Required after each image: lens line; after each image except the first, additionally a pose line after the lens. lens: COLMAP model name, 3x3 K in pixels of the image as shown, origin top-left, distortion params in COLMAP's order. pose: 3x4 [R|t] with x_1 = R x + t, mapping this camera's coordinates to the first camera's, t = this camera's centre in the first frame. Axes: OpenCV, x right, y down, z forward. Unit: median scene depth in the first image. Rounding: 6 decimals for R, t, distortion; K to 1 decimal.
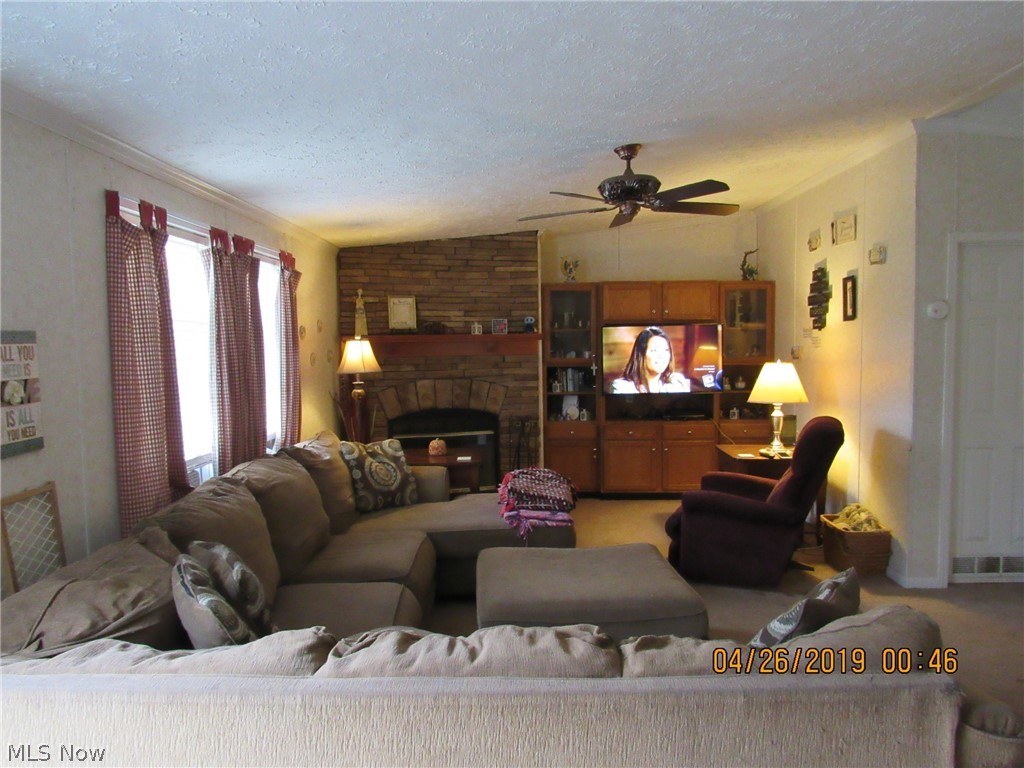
lens RADIAL K [[732.0, 0, 508.2], [0, 732.0, 385.1], [0, 0, 1]] dist [-0.044255, 0.017158]
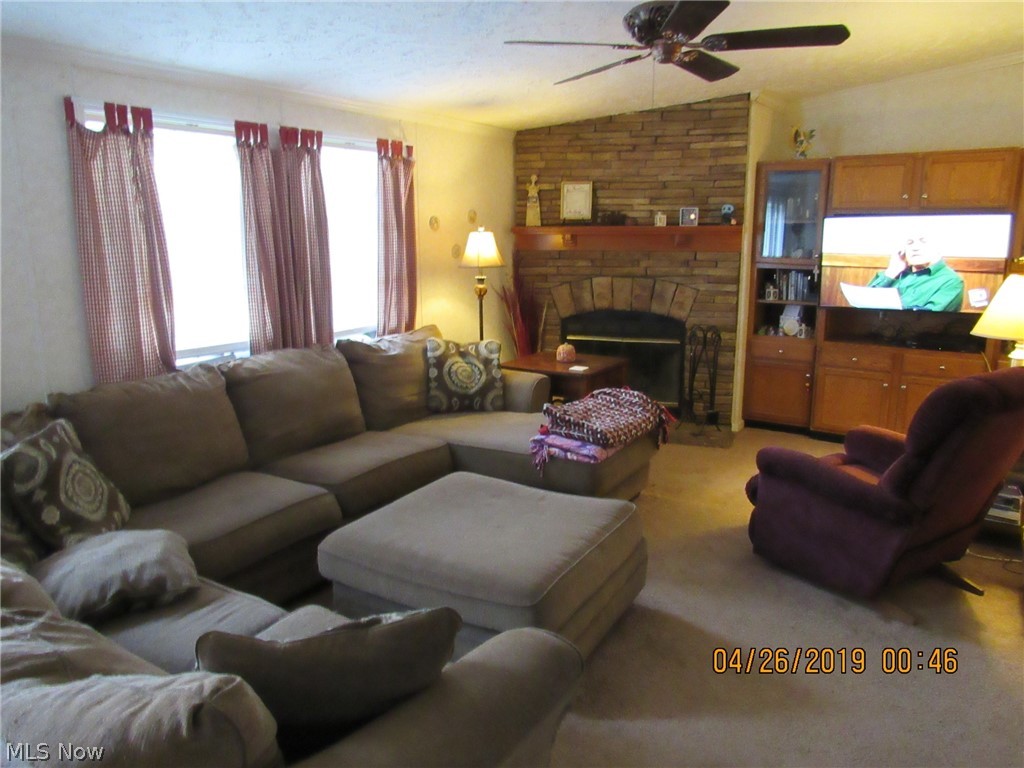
lens RADIAL K [[732.0, 0, 509.5], [0, 732.0, 388.0], [0, 0, 1]] dist [-0.044255, 0.017158]
pose [[0.834963, 0.125565, -0.535789, 0.292060], [-0.041529, 0.985222, 0.166174, -0.017389], [0.548737, -0.116498, 0.827838, 0.178290]]
